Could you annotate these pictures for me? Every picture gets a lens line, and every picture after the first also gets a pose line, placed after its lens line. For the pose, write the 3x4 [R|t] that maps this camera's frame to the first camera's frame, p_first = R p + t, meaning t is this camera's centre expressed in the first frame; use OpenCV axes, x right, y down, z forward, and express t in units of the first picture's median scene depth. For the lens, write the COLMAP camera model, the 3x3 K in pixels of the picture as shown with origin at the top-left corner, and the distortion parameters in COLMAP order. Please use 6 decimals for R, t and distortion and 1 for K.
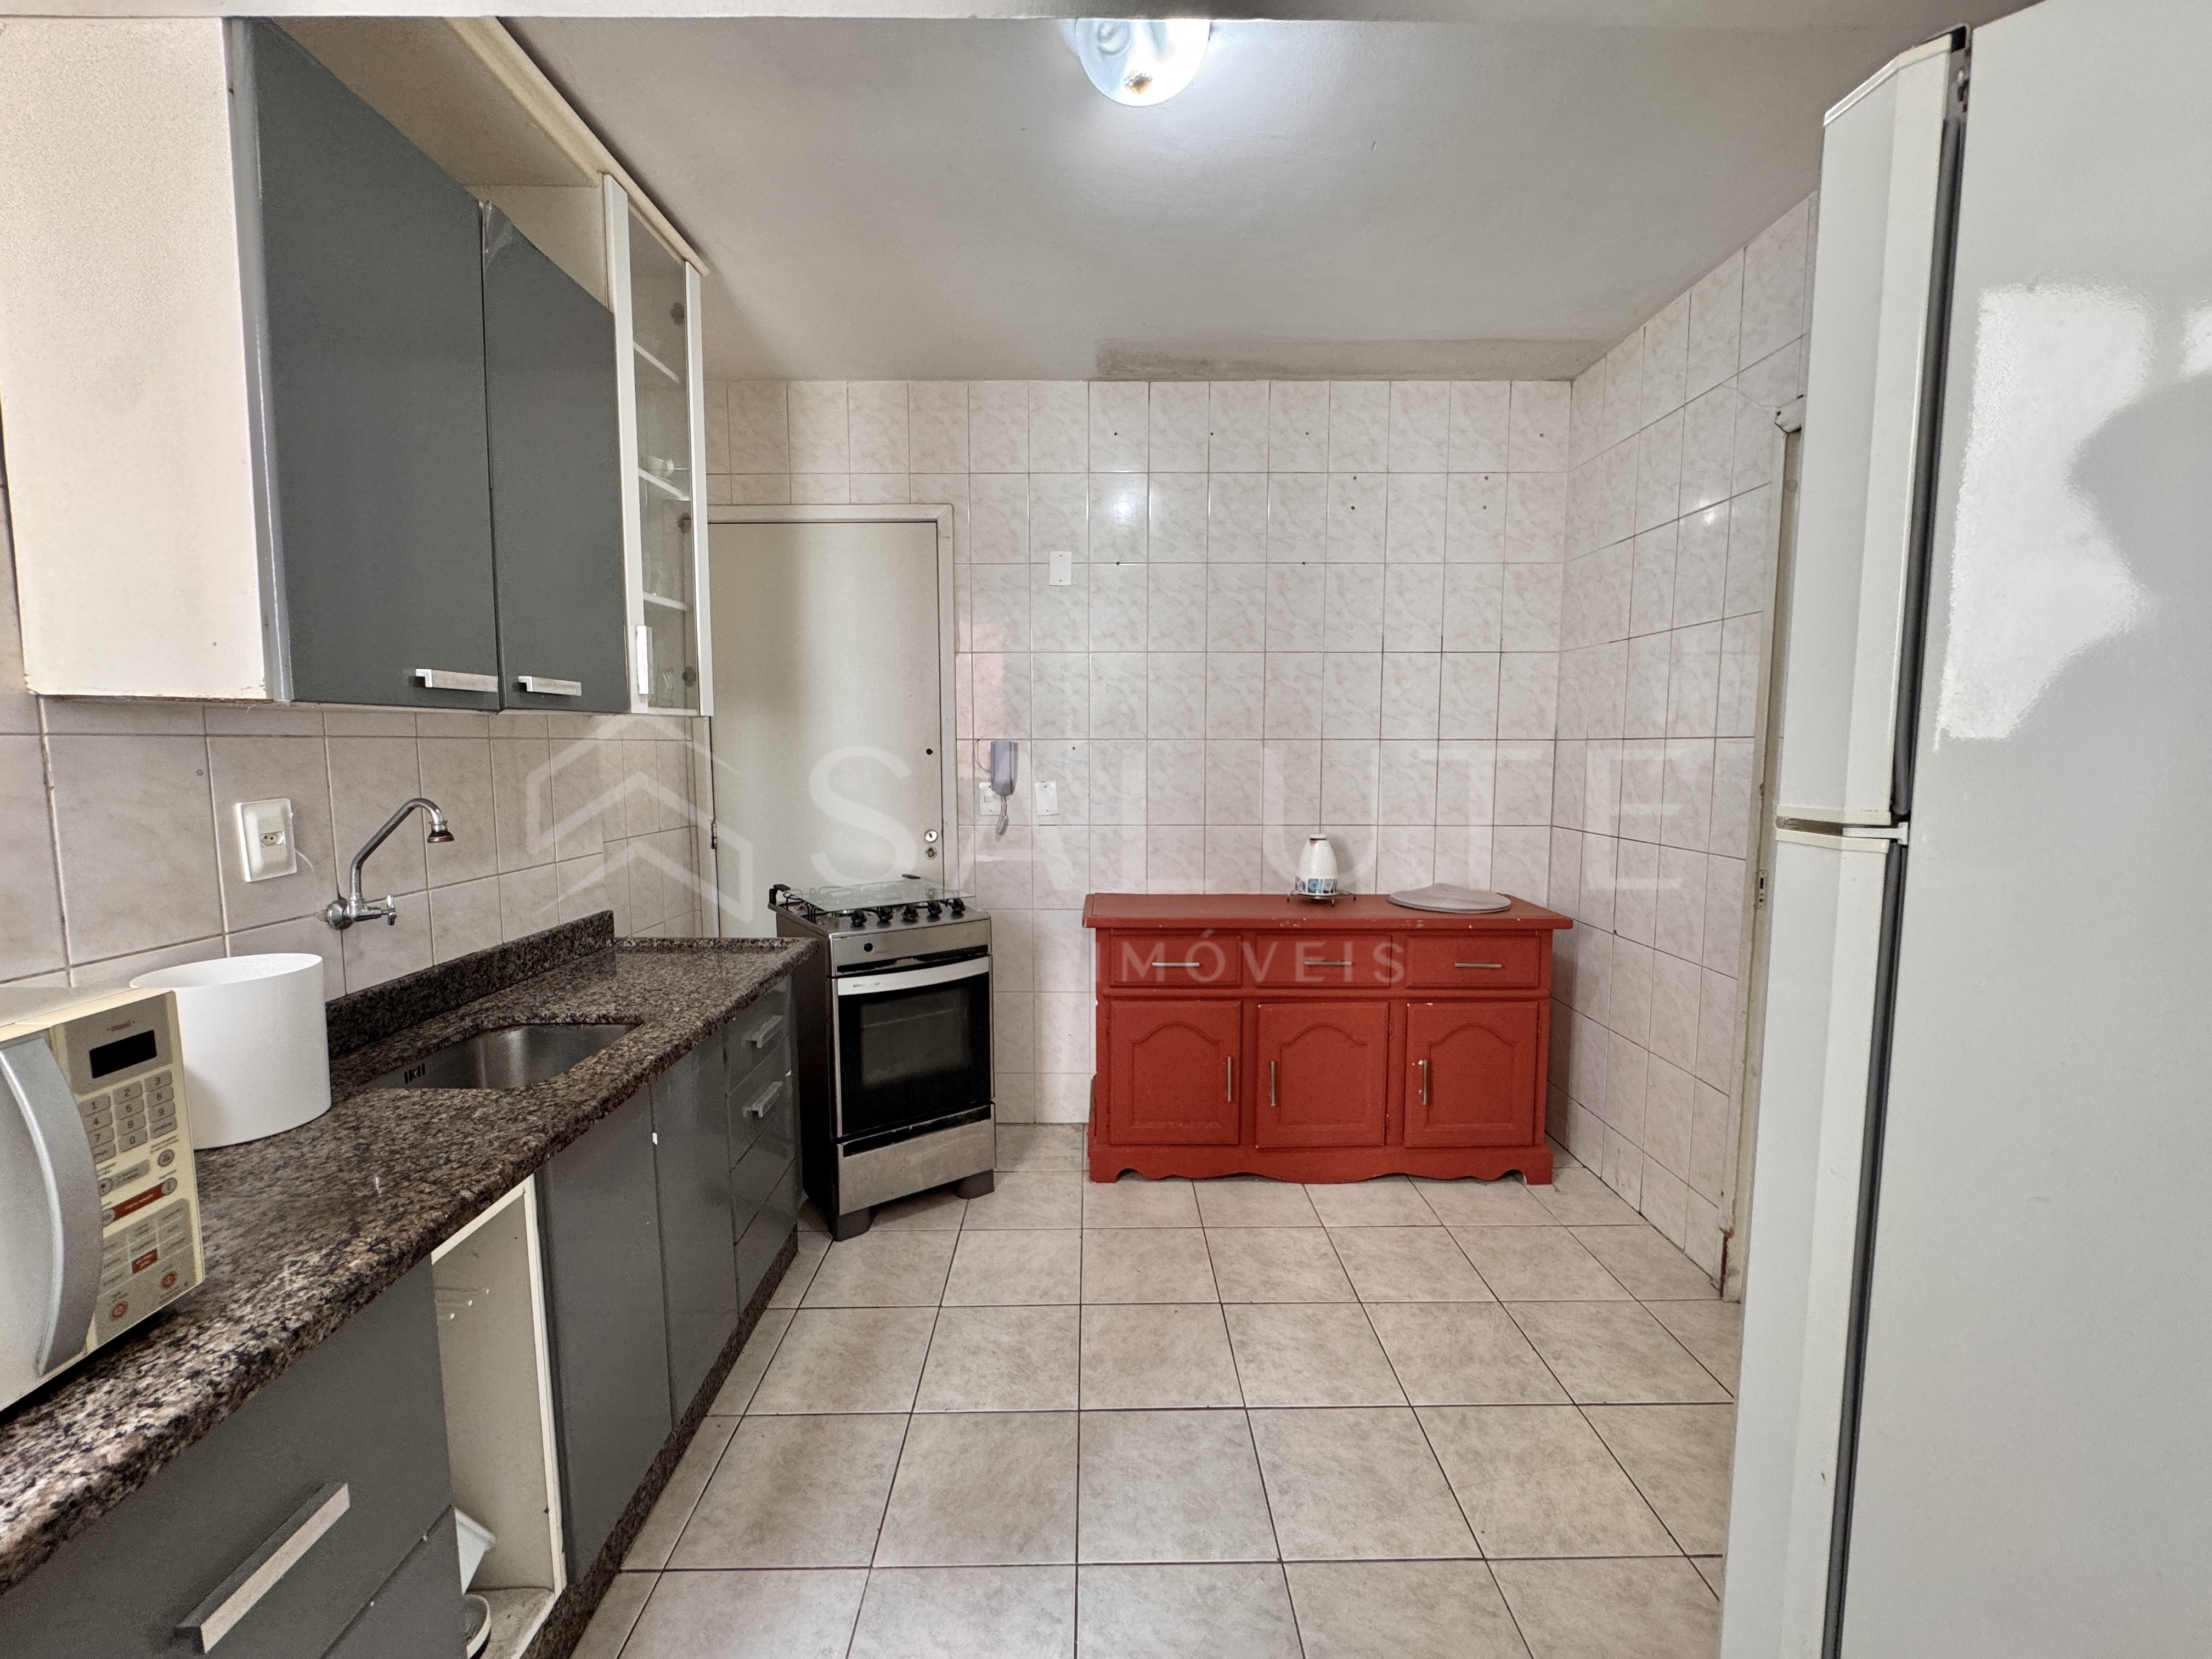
lens RADIAL K [[888.6, 0, 1110.2], [0, 888.6, 821.0], [0, 0, 1]] dist [0.000854, 0.000051]
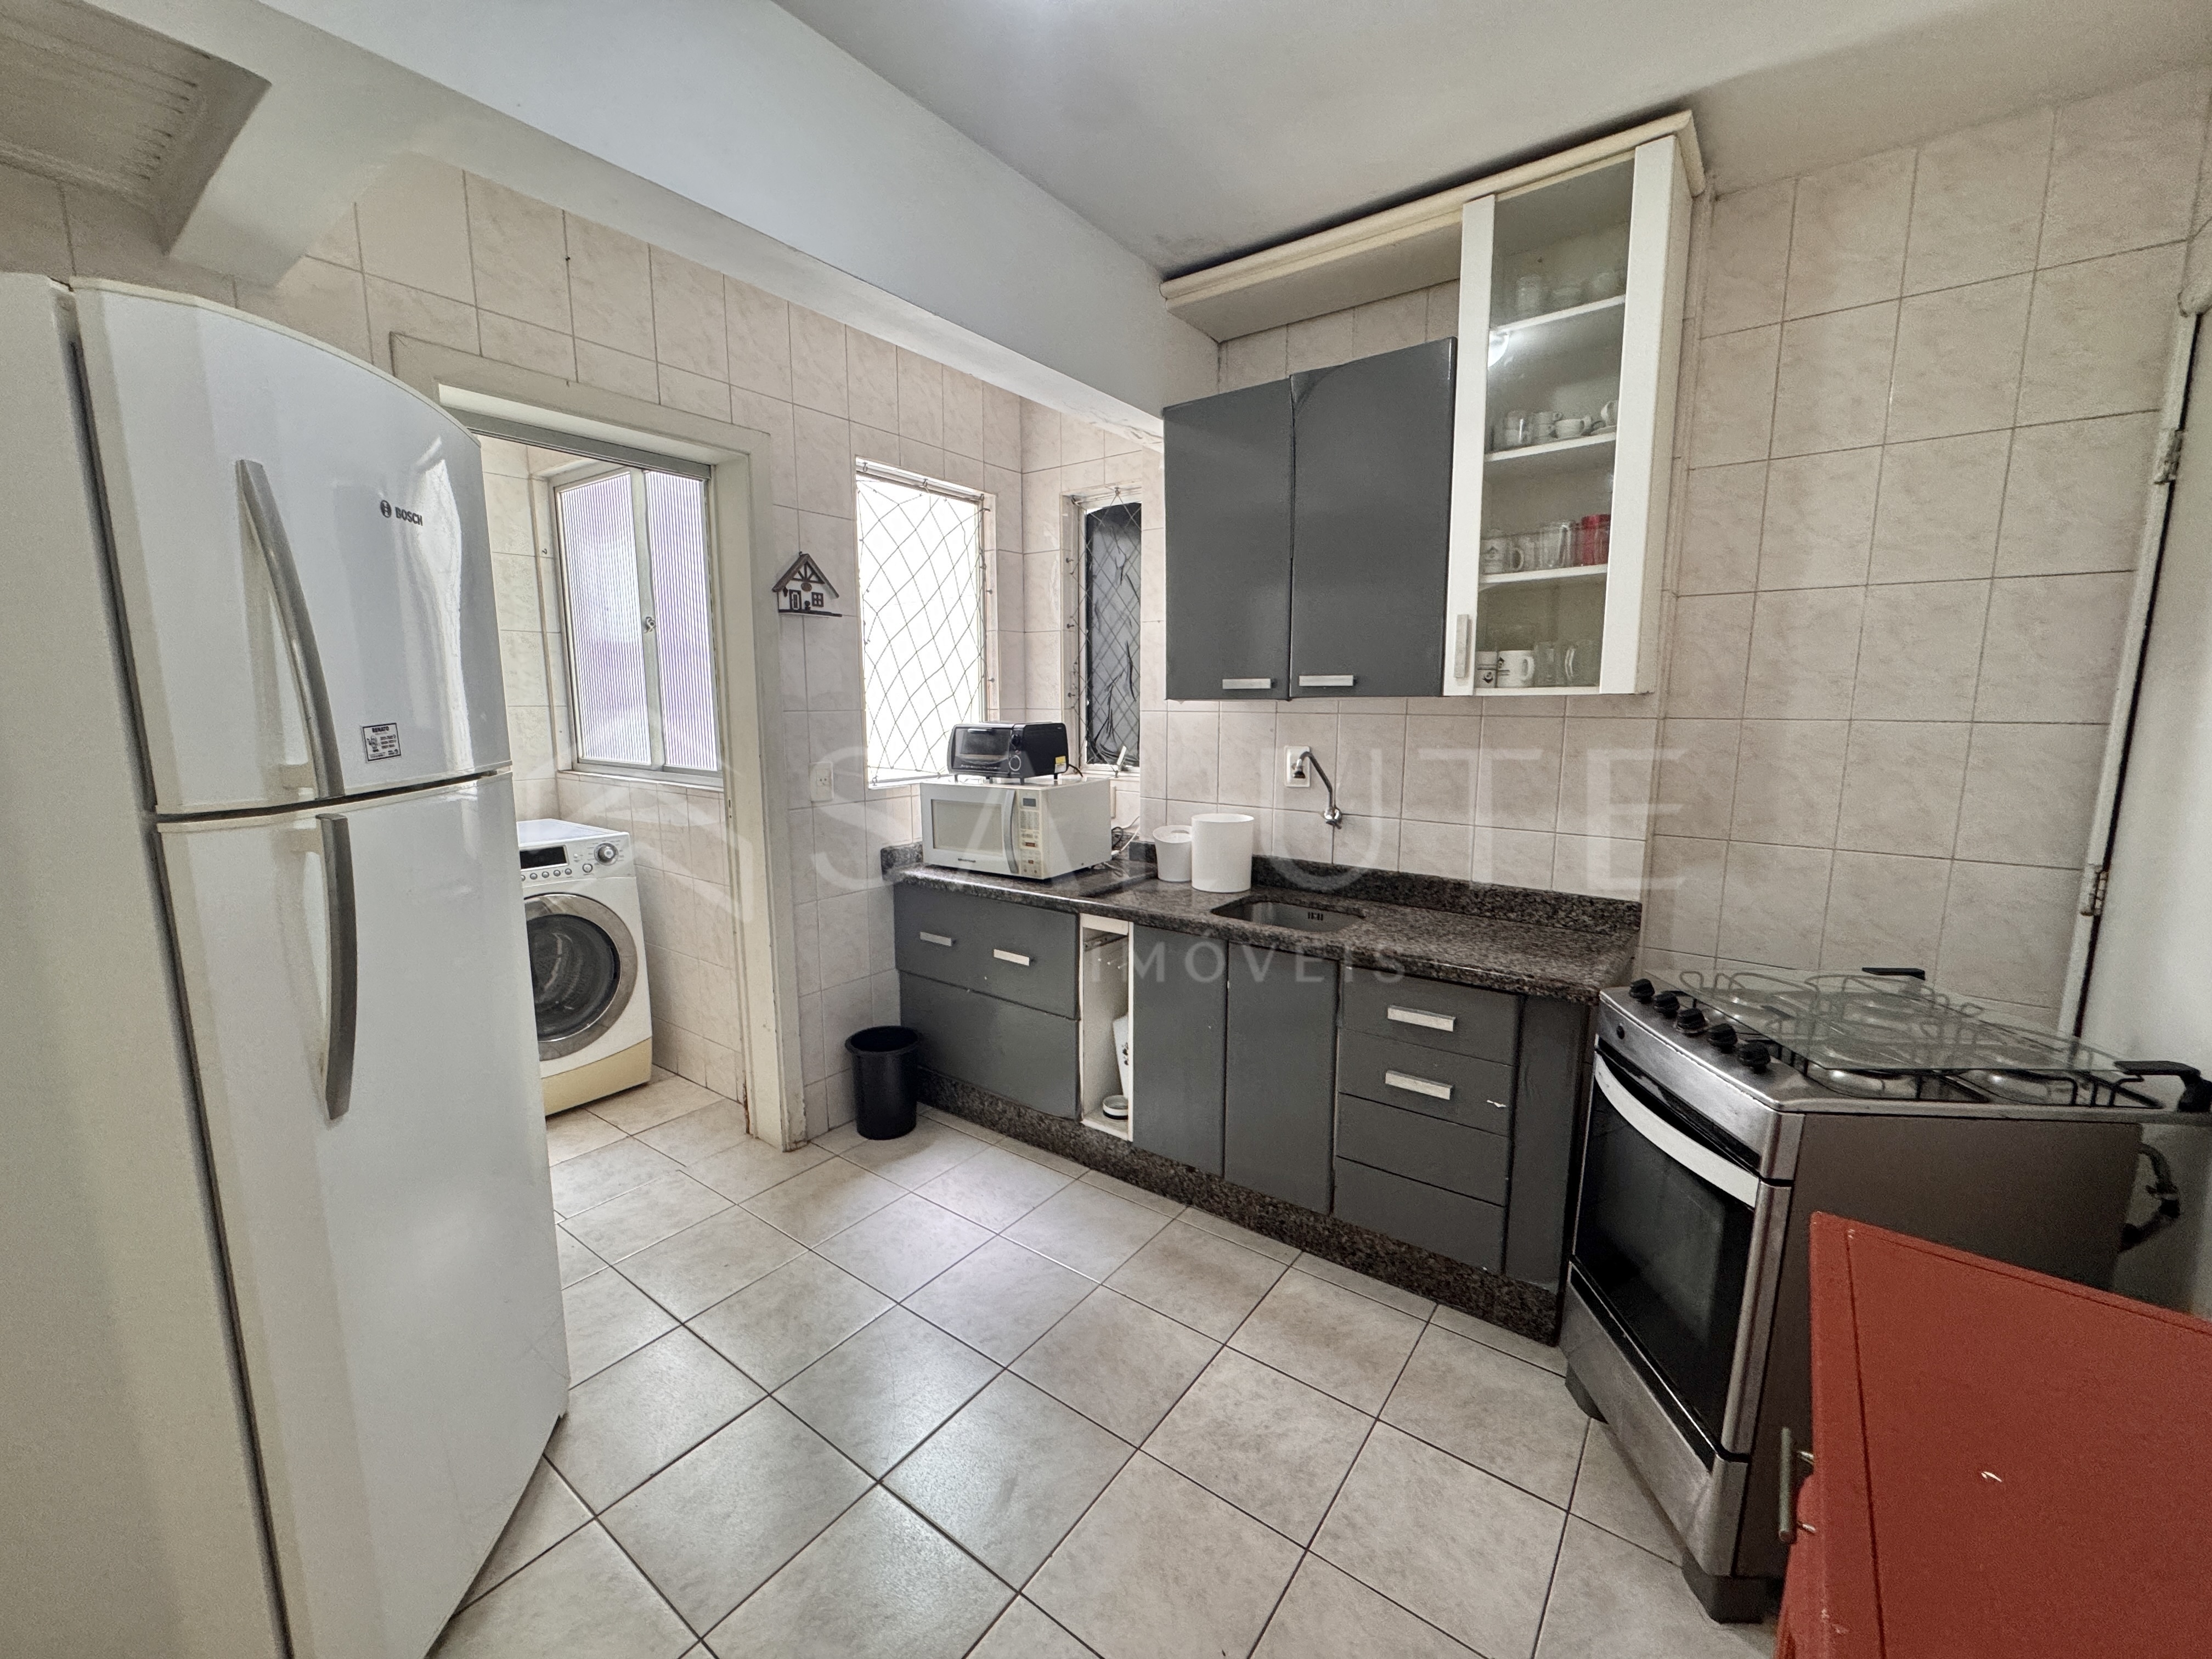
lens RADIAL K [[888.6, 0, 1111.8], [0, 888.6, 834.8], [0, 0, 1]] dist [0.000854, 0.000051]
pose [[-0.604330, 0.123594, -0.787090, 0.593384], [-0.071316, 0.975538, 0.207941, -0.148212], [0.793536, 0.181797, -0.580732, 1.304241]]
